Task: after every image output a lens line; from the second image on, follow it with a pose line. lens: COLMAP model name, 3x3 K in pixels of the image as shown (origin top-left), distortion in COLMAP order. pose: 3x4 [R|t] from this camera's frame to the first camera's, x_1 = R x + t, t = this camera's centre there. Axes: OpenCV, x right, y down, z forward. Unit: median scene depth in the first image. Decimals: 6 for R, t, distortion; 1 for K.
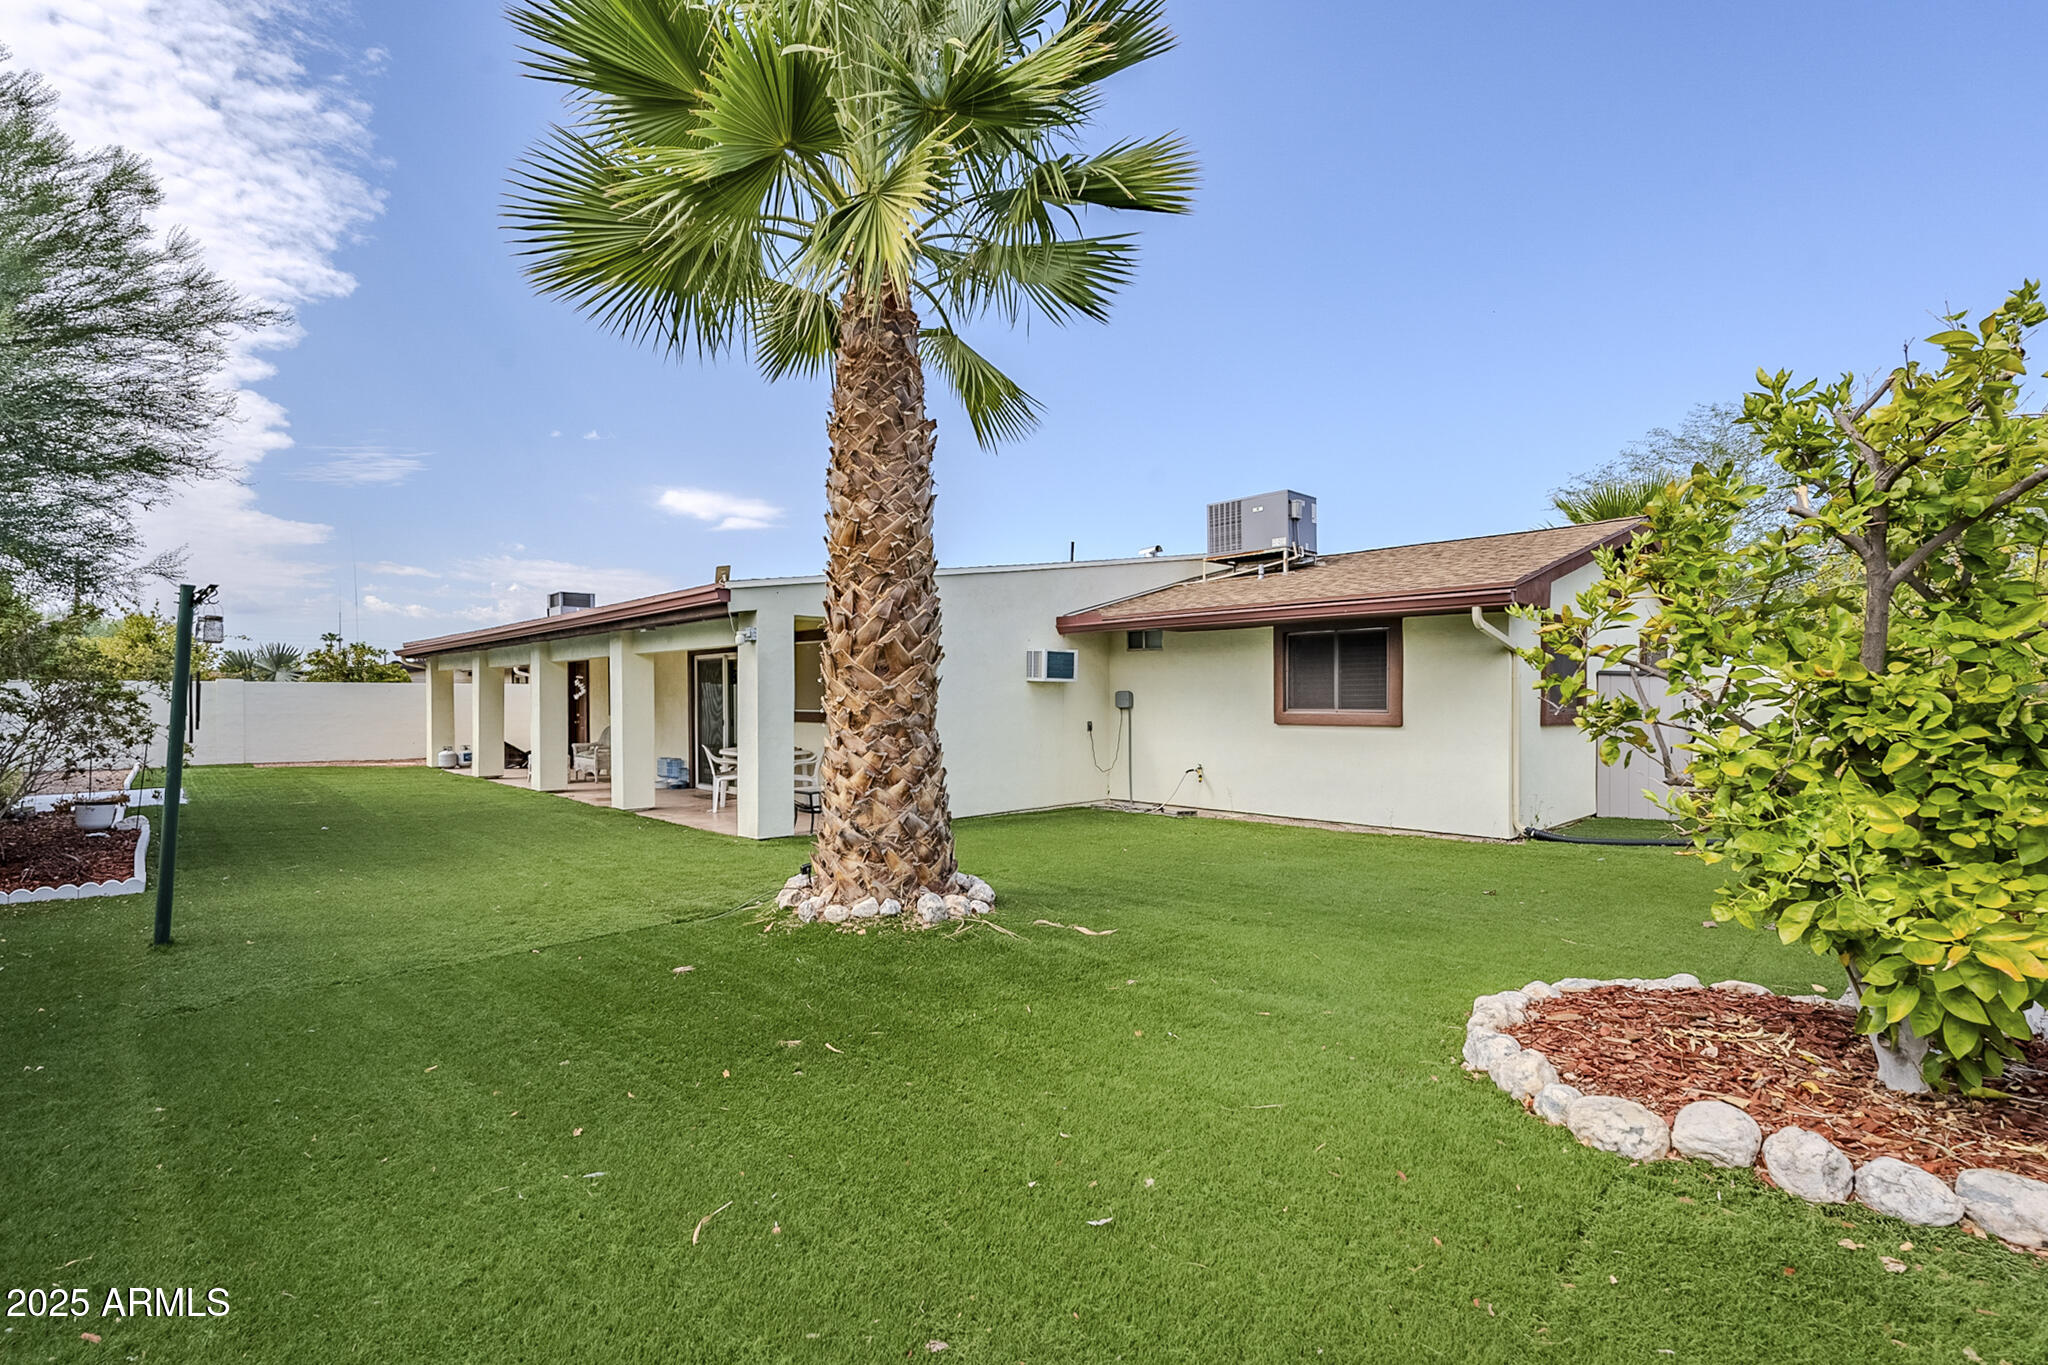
lens RADIAL K [[981.1, 0, 1020.0], [0, 981.1, 747.6], [0, 0, 1]] dist [-0.000018, 0.000054]
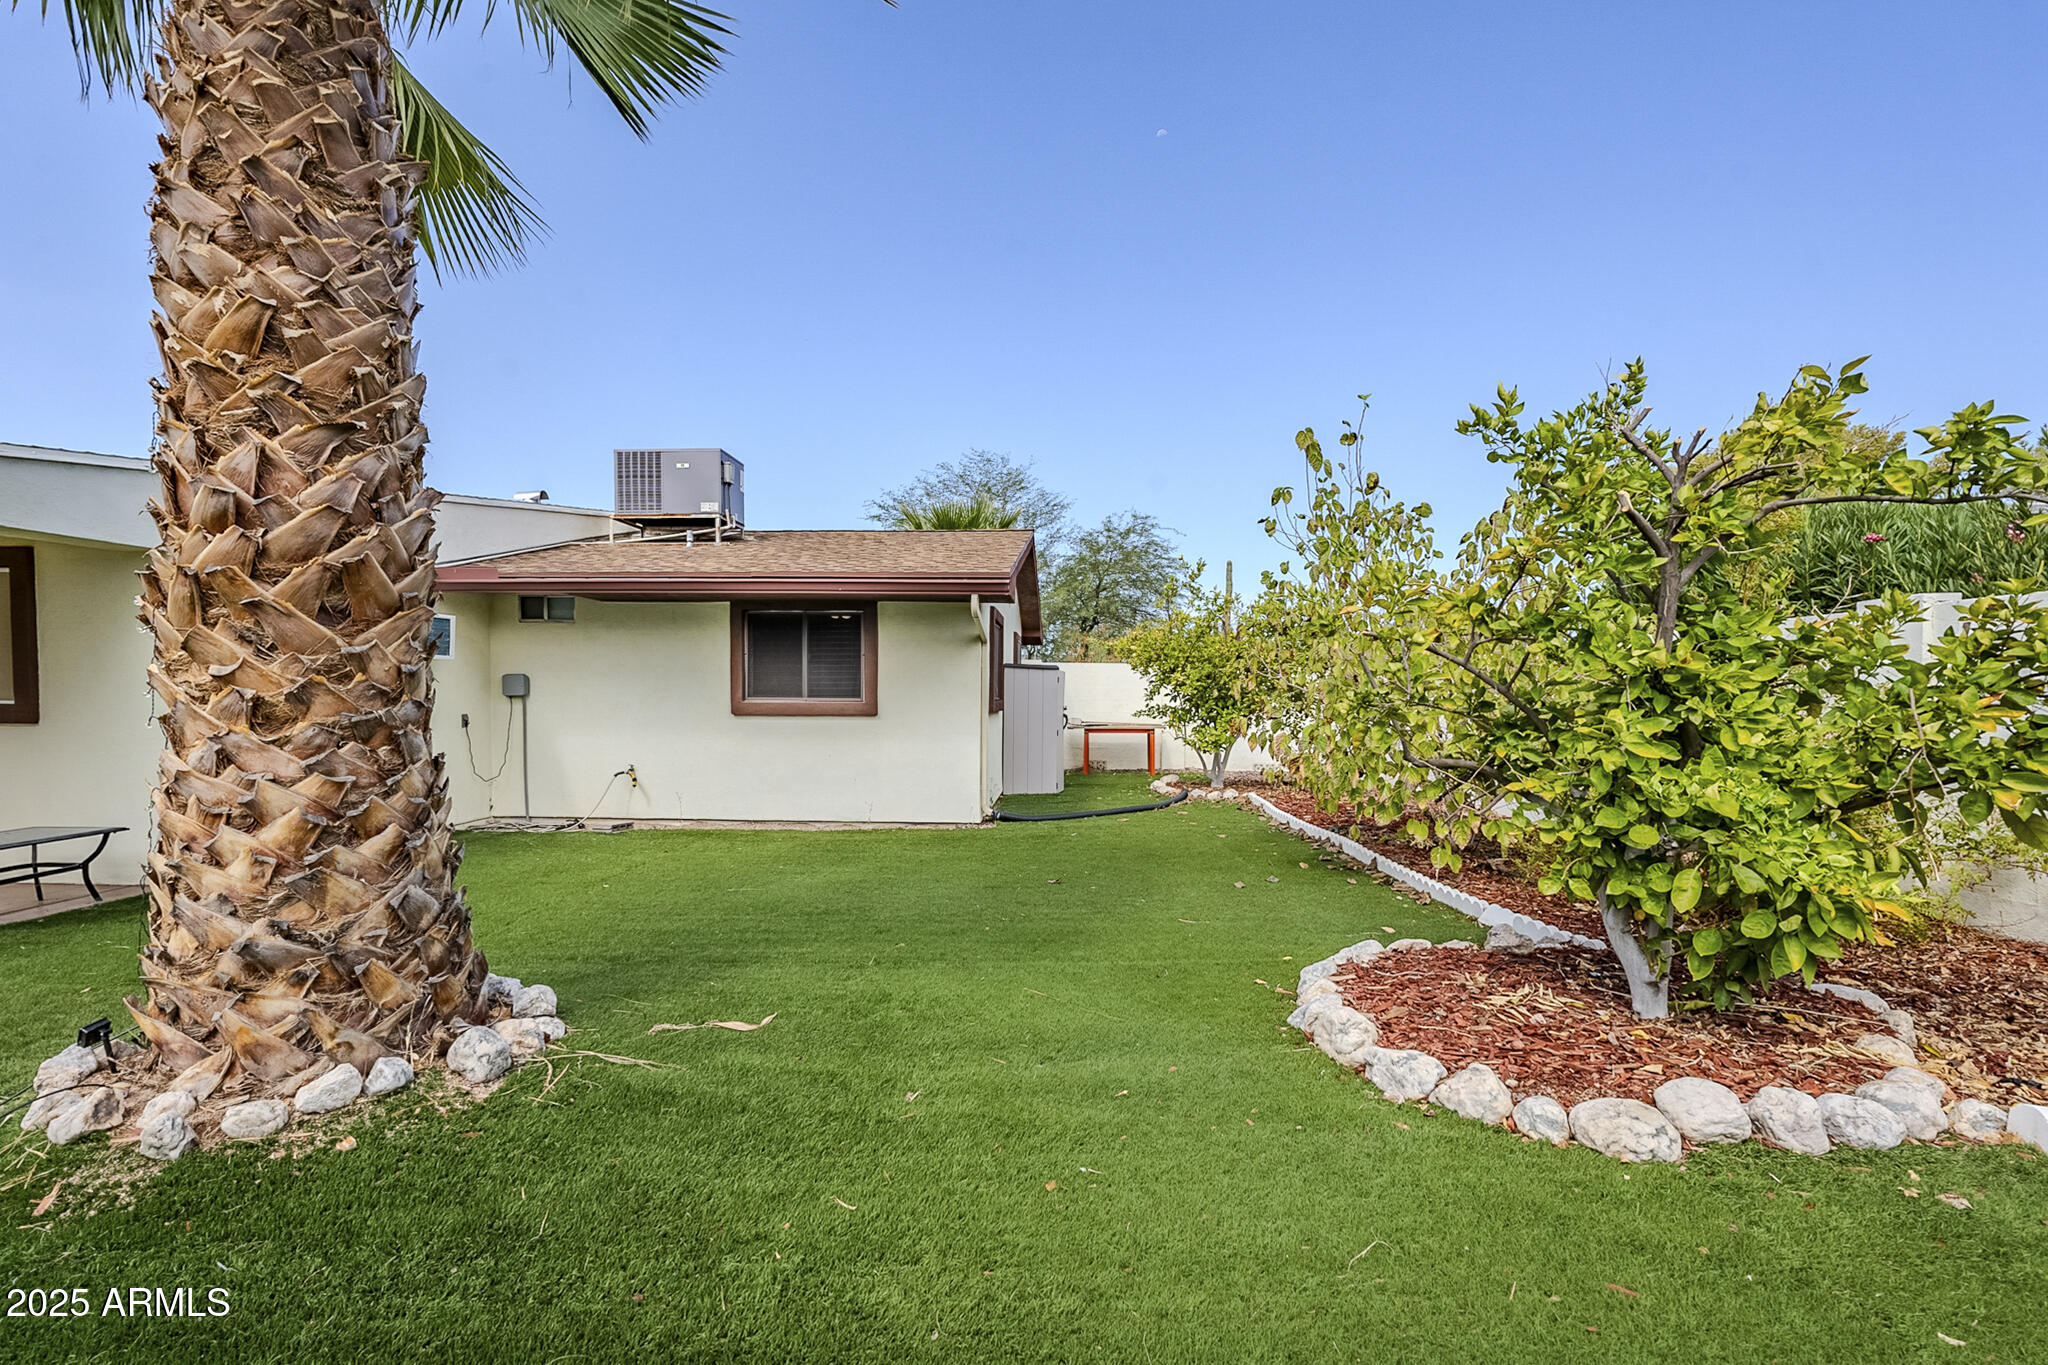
lens RADIAL K [[923.3, 0, 1024.1], [0, 923.3, 742.4], [0, 0, 1]] dist [-0.001329, 0.000005]
pose [[0.712824, -0.031580, 0.700632, -0.146617], [0.027571, 0.999475, 0.017000, -0.007188], [-0.700801, 0.007199, 0.713321, 0.266672]]
